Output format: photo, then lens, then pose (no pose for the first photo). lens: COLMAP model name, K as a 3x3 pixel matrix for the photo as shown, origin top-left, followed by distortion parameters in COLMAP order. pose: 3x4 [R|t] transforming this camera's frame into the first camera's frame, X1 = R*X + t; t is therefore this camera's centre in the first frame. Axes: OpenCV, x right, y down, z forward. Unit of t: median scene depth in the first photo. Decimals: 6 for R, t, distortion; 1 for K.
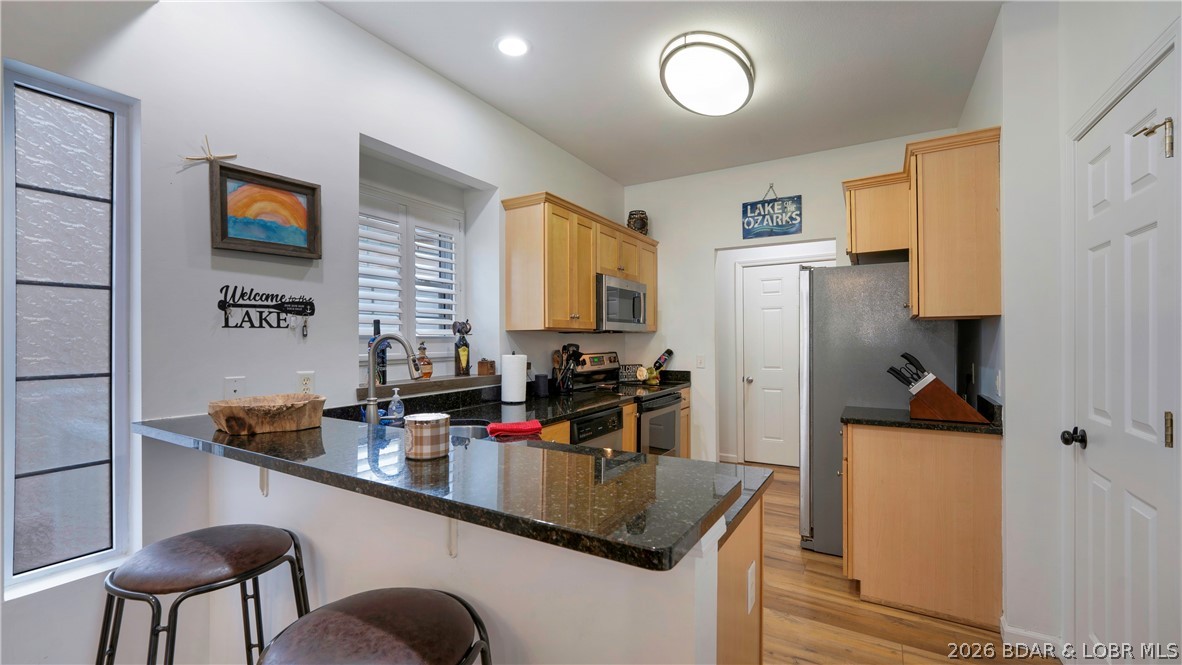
lens RADIAL K [[490.2, 0, 583.9], [0, 490.2, 336.6], [0, 0, 1]] dist [-0.029218, -0.000476]
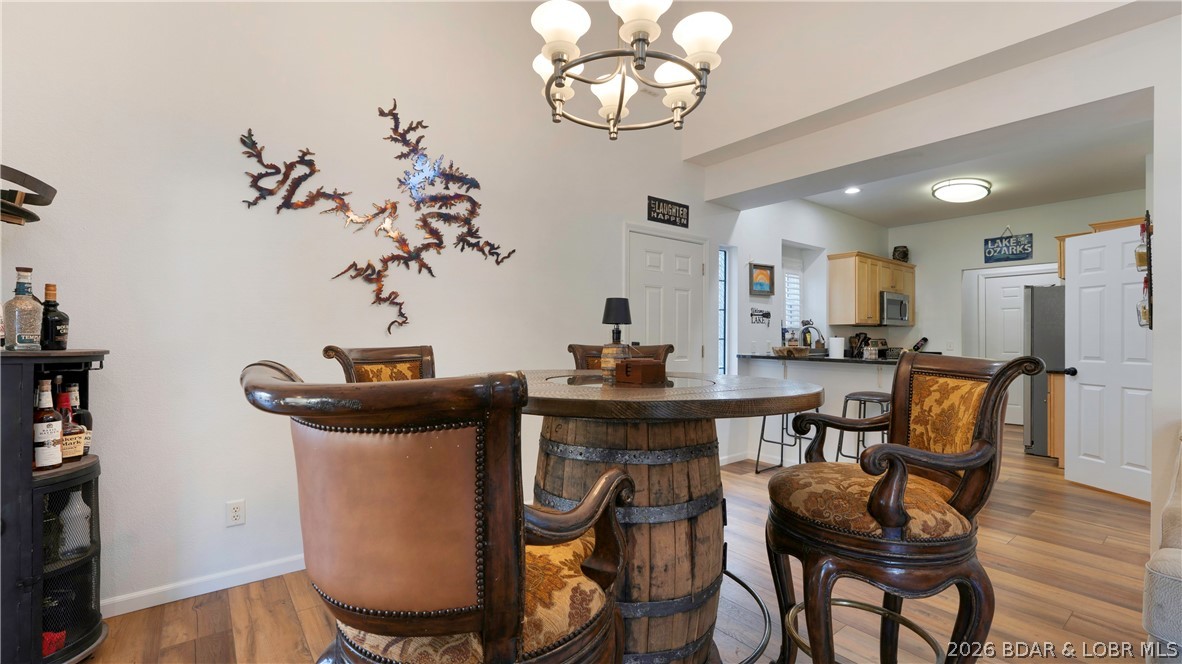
lens RADIAL K [[504.6, 0, 585.0], [0, 504.6, 337.0], [0, 0, 1]] dist [-0.005334, -0.000967]
pose [[0.933419, 0.004833, -0.358756, -0.323535], [-0.003052, 0.999980, 0.005529, 0.025575], [0.358776, -0.004066, 0.933415, -1.078617]]
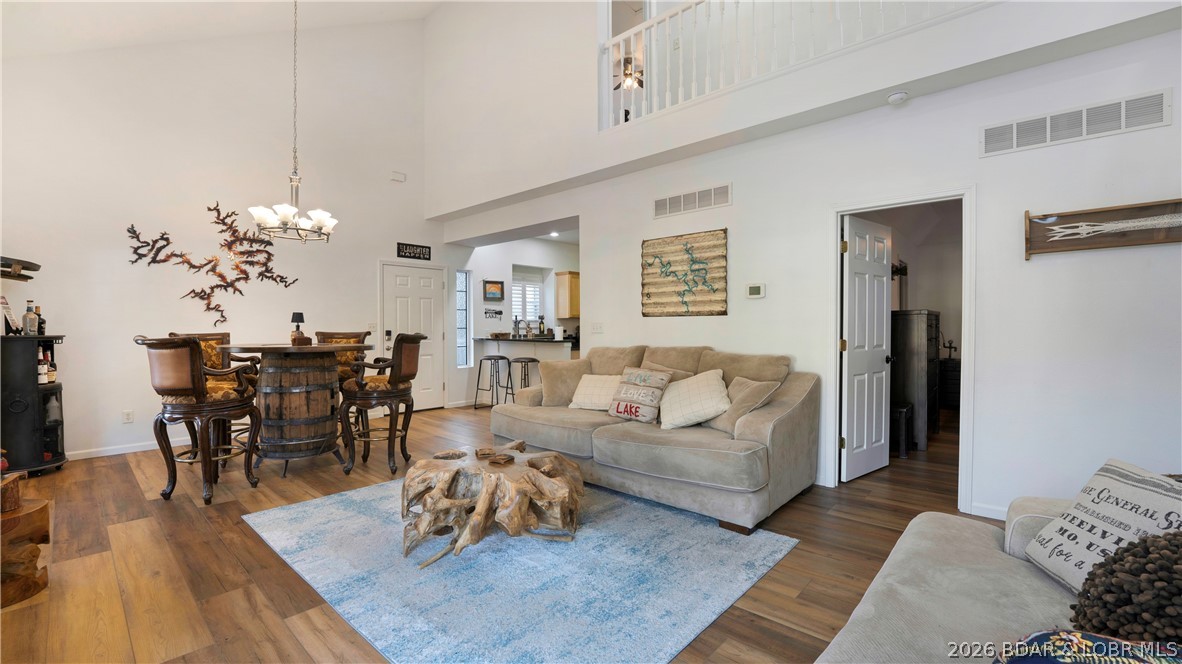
lens RADIAL K [[488.4, 0, 580.6], [0, 488.4, 332.2], [0, 0, 1]] dist [-0.024238, 0.000346]
pose [[0.980473, 0.001904, -0.196644, 0.511870], [0.001524, 0.999850, 0.017282, 0.018701], [0.196648, -0.017244, 0.980323, -1.682206]]
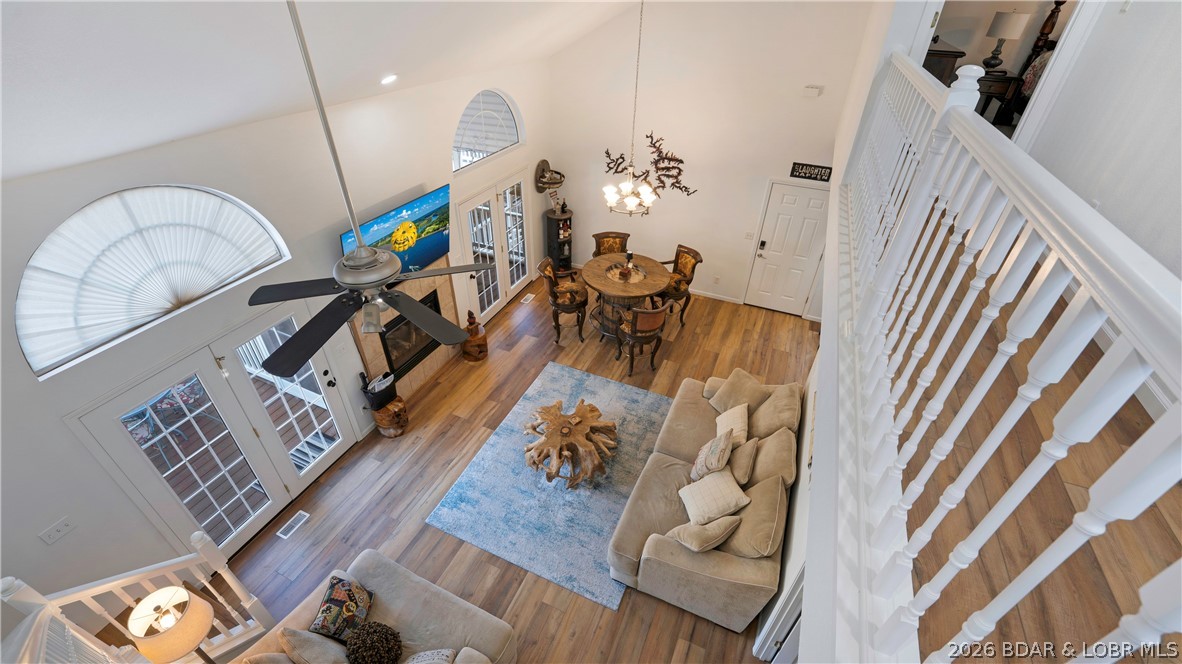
lens RADIAL K [[484.2, 0, 585.4], [0, 484.2, 332.1], [0, 0, 1]] dist [-0.020986, -0.000160]
pose [[0.130655, 0.580478, -0.803726, 1.275449], [-0.011814, 0.811529, 0.584193, -0.903807], [0.991357, -0.066833, 0.112888, -0.983772]]
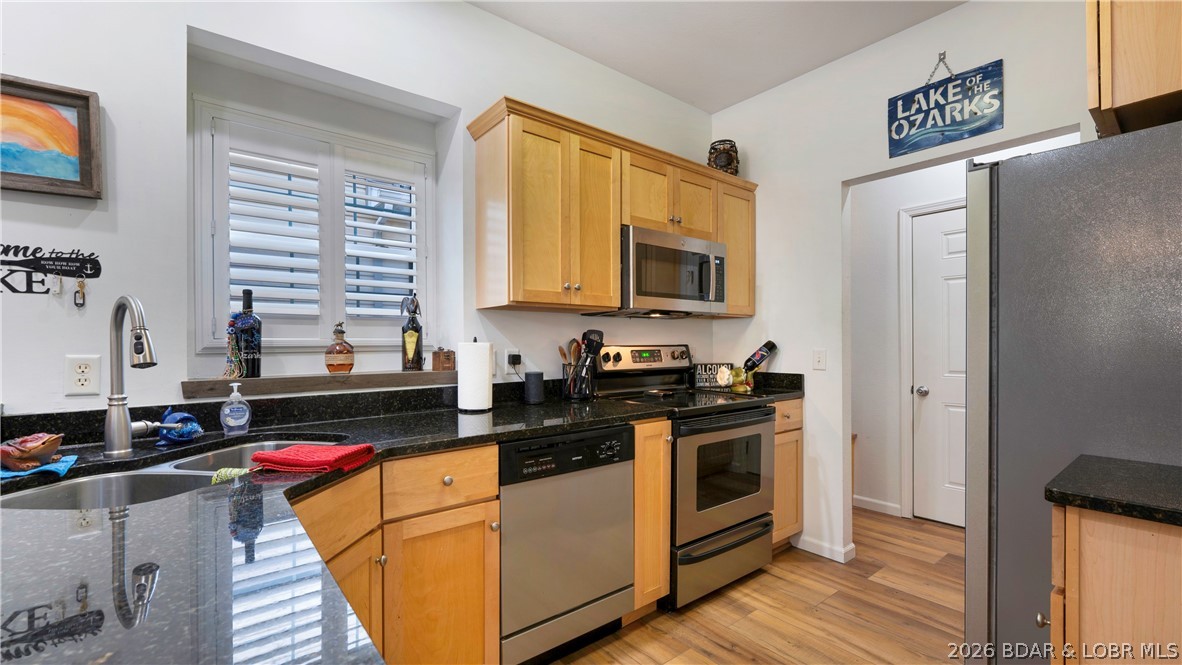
lens RADIAL K [[498.6, 0, 584.4], [0, 498.6, 344.9], [0, 0, 1]] dist [-0.013422, -0.000150]
pose [[0.935789, 0.001366, -0.352559, 0.233960], [0.002143, 0.999952, 0.009562, 0.031647], [0.352555, -0.009703, 0.935741, 0.358357]]
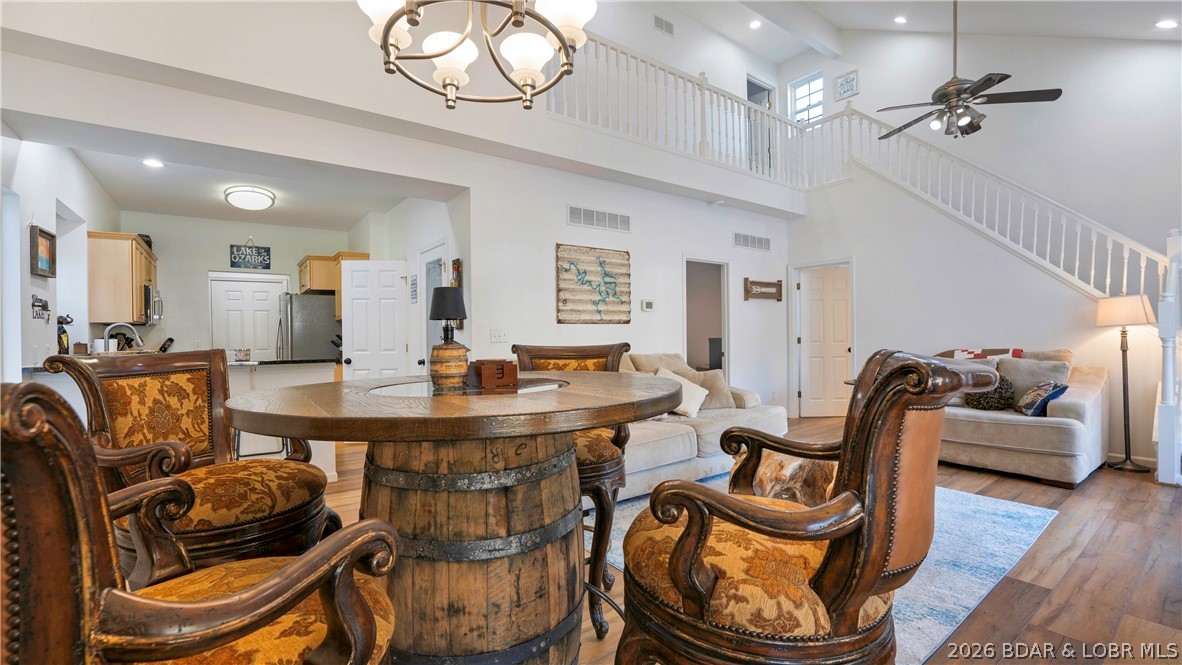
lens RADIAL K [[490.2, 0, 583.9], [0, 490.2, 336.6], [0, 0, 1]] dist [-0.029218, -0.000476]
pose [[0.390914, -0.008435, 0.920388, -0.831147], [0.004800, 0.999963, 0.007125, 0.025321], [-0.920415, 0.001633, 0.390940, -0.830812]]
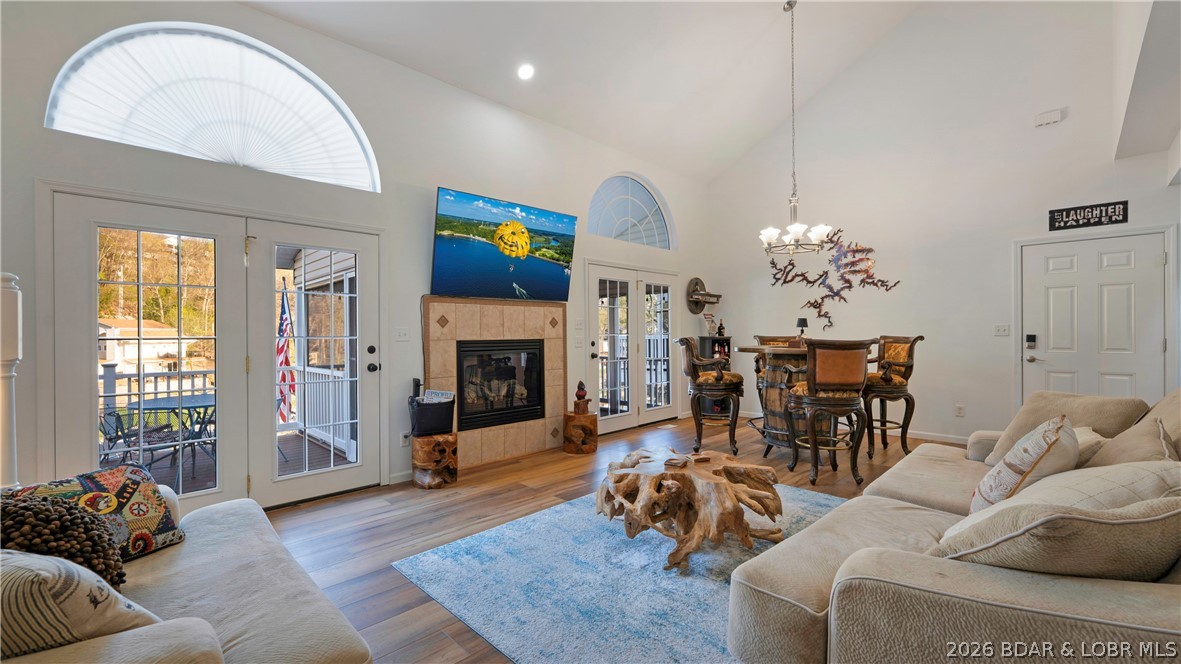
lens RADIAL K [[487.4, 0, 587.5], [0, 487.4, 332.9], [0, 0, 1]] dist [-0.002088, -0.000085]
pose [[-0.231502, 0.004909, -0.972822, 1.073859], [0.013135, 0.999912, 0.001920, 0.019232], [0.972746, -0.012334, -0.231546, -0.844626]]
